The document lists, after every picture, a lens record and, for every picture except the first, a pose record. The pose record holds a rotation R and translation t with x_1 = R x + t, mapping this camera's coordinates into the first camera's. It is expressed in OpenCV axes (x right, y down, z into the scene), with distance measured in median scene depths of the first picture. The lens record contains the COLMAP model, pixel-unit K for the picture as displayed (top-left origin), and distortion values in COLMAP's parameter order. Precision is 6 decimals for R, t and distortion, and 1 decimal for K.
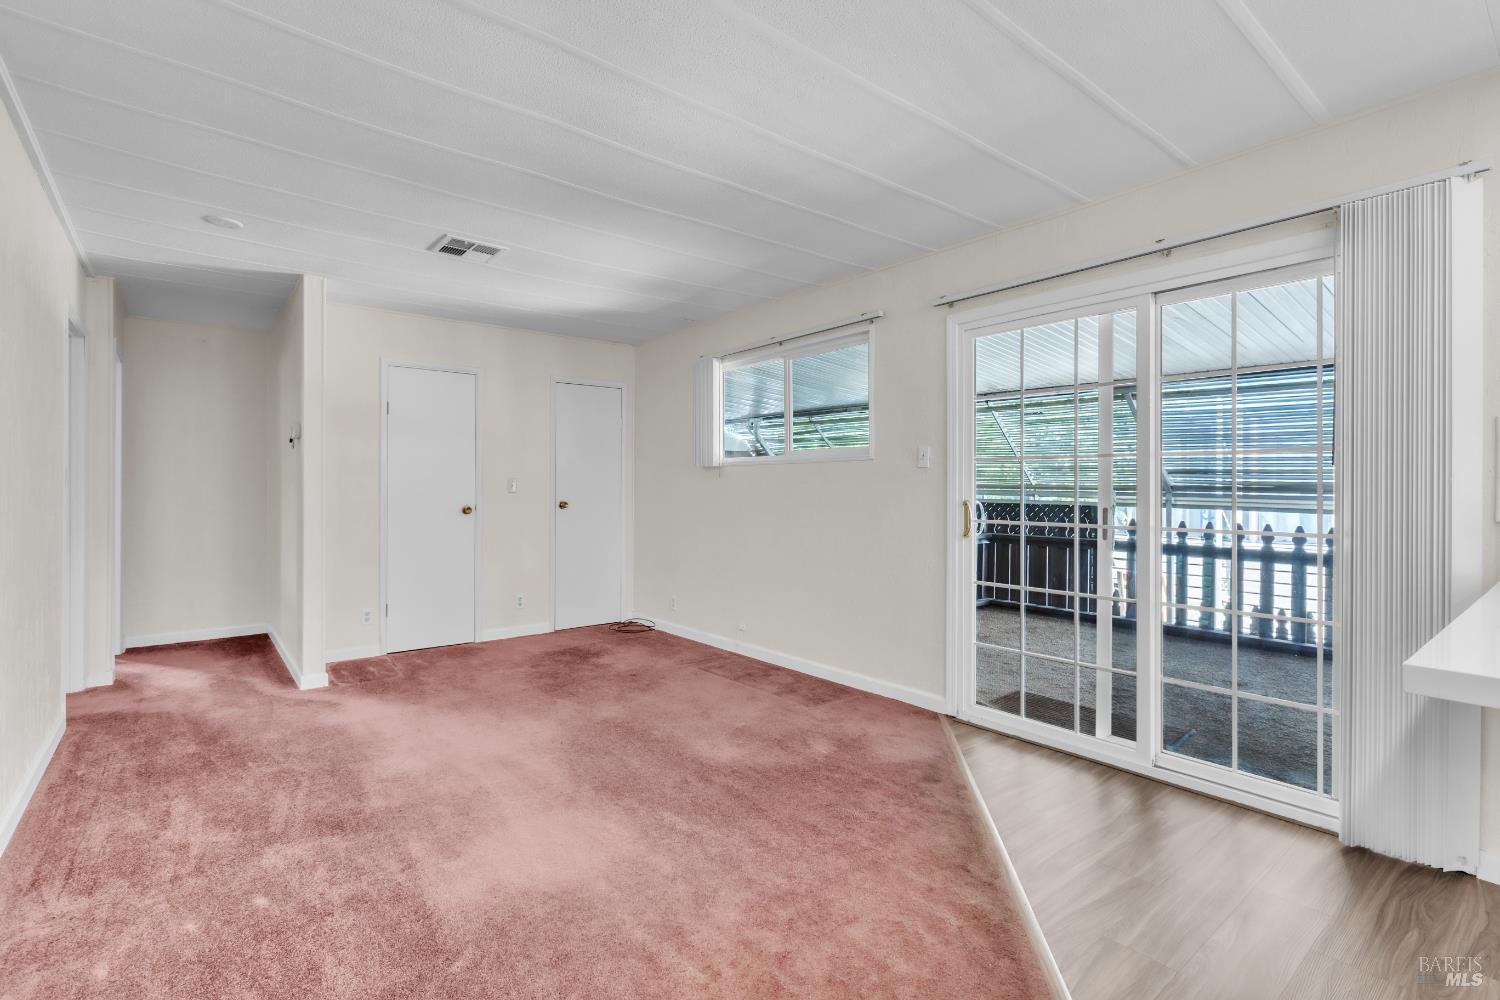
lens RADIAL K [[684.4, 0, 744.0], [0, 684.4, 490.0], [0, 0, 1]] dist [0.004690, -0.001376]
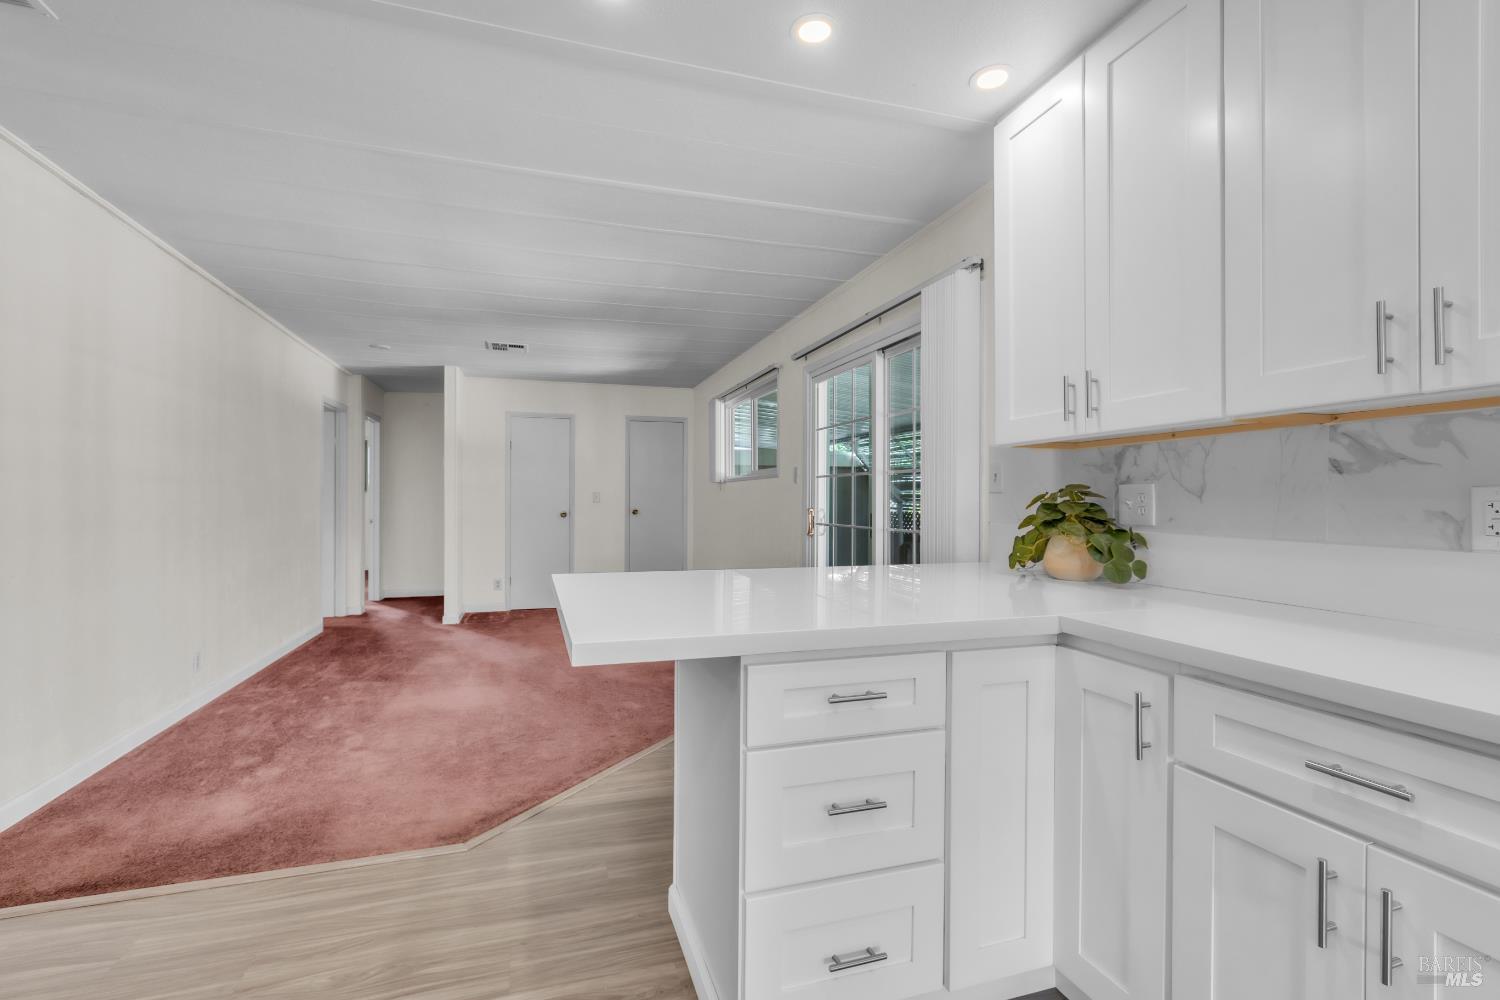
lens RADIAL K [[684.4, 0, 754.5], [0, 684.4, 500.5], [0, 0, 1]] dist [0.004690, -0.001376]
pose [[0.929615, 0.001564, -0.368530, 0.635734], [-0.002955, 0.999990, -0.003211, 0.004288], [0.368521, 0.004074, 0.929610, -0.227577]]
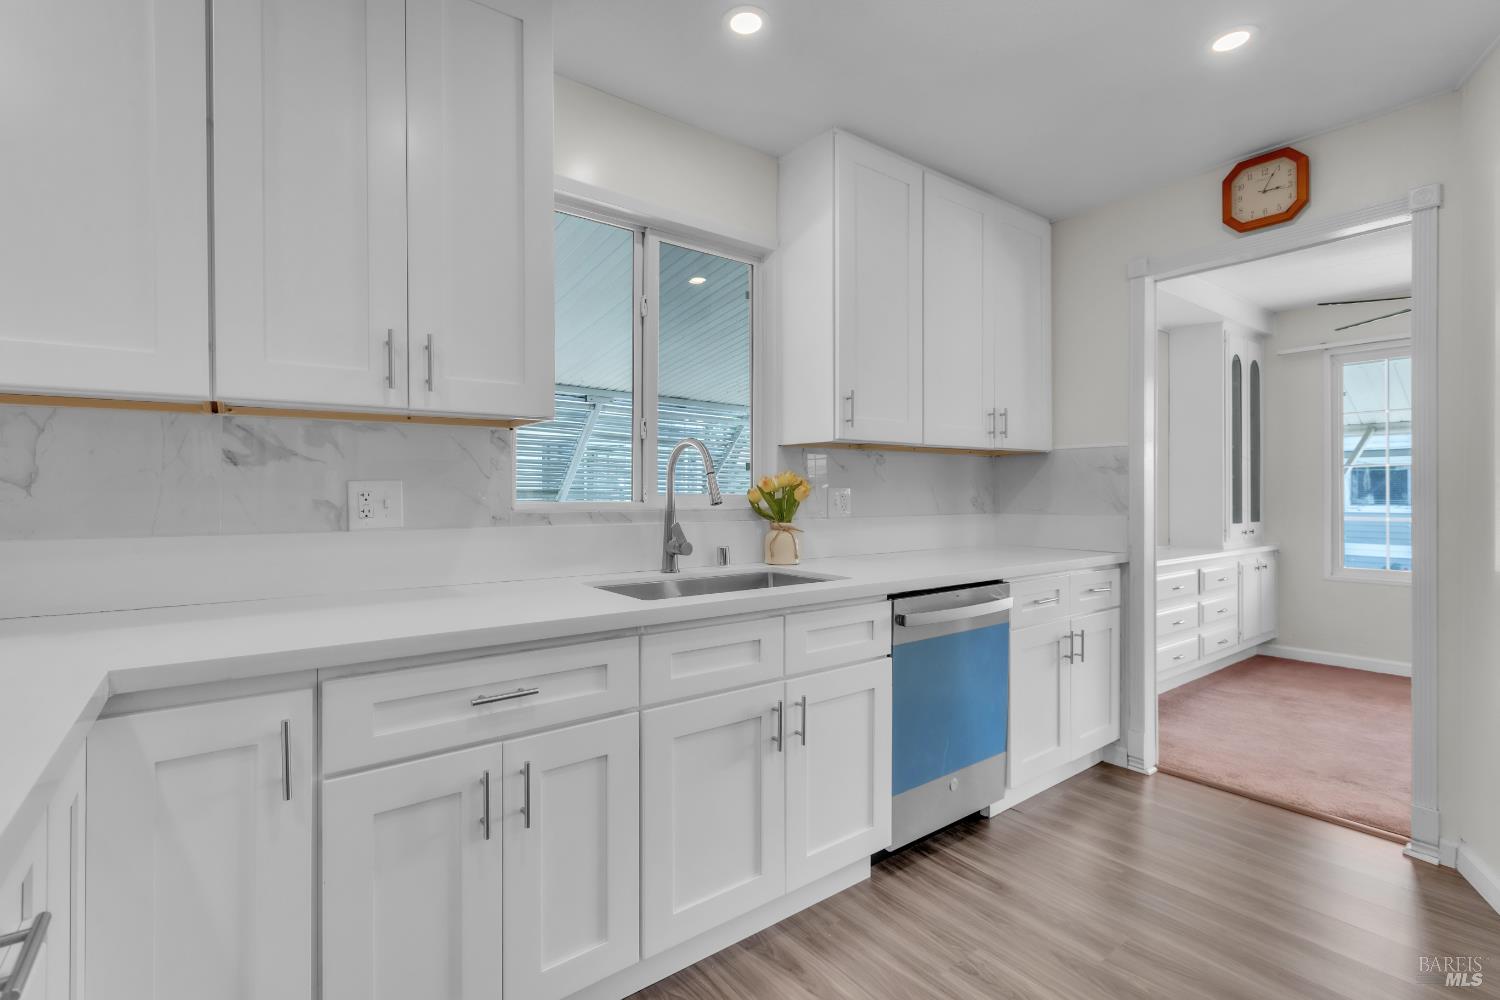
lens RADIAL K [[684.4, 0, 743.2], [0, 684.4, 490.4], [0, 0, 1]] dist [0.004690, -0.001376]
pose [[0.042576, -0.001993, 0.999091, 0.398834], [0.004966, 0.999986, 0.001783, 0.001863], [-0.999081, 0.004886, 0.042586, -0.036704]]
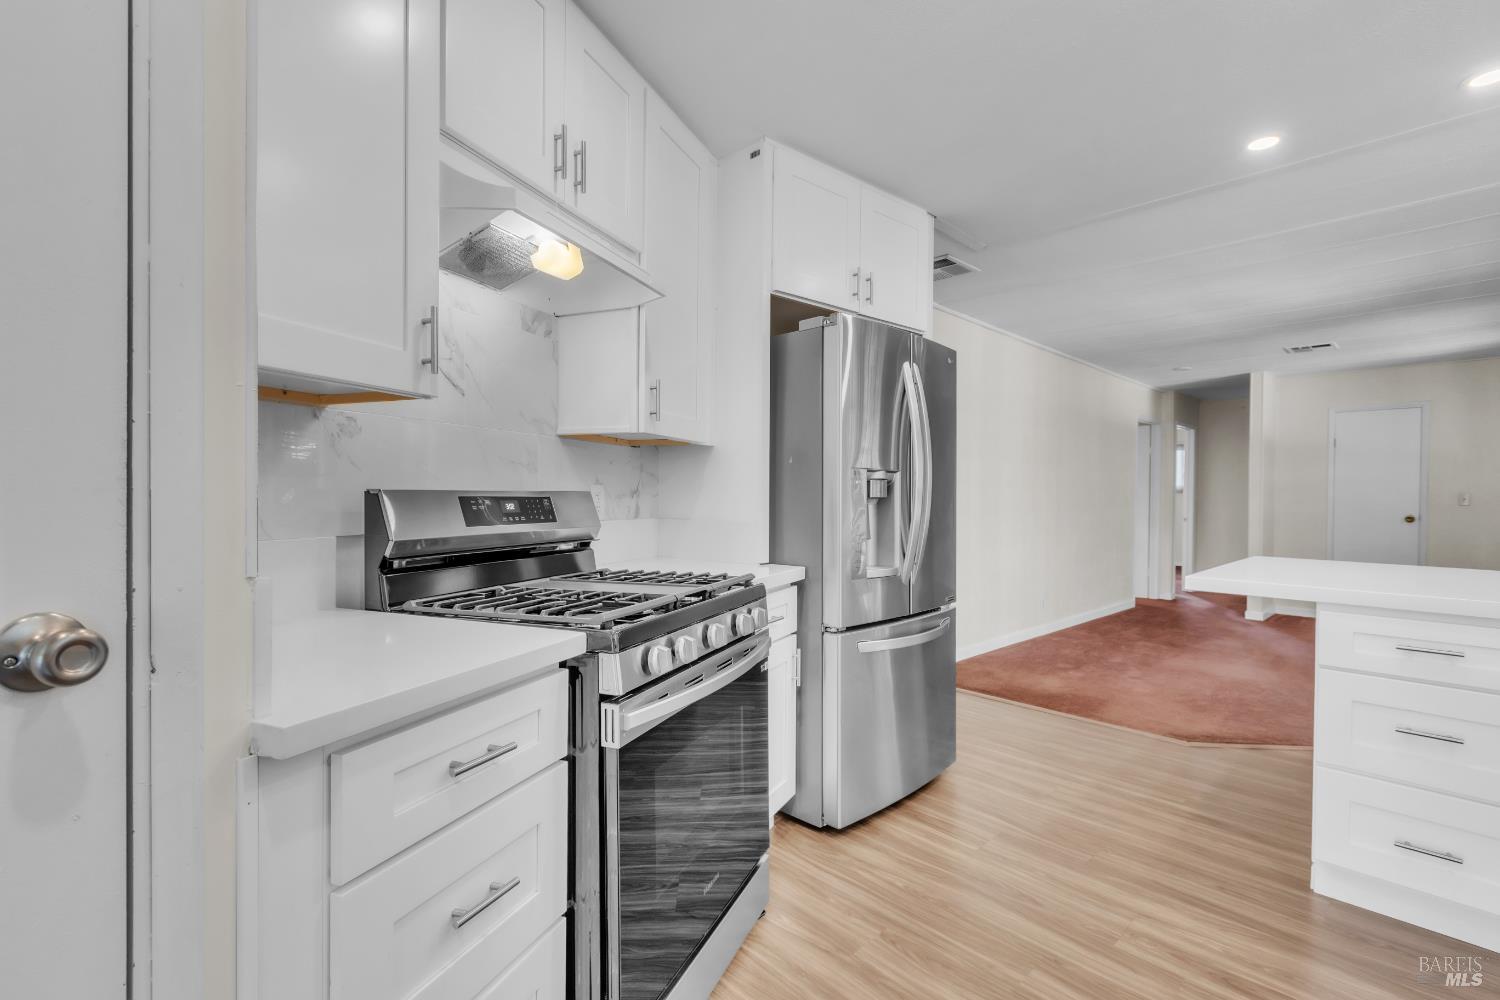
lens RADIAL K [[684.4, 0, 737.9], [0, 684.4, 502.1], [0, 0, 1]] dist [0.004690, -0.001376]
pose [[0.067232, 0.008661, -0.997700, 0.973696], [-0.013164, 0.999883, 0.007793, 0.006674], [0.997650, 0.012610, 0.067339, -0.373783]]
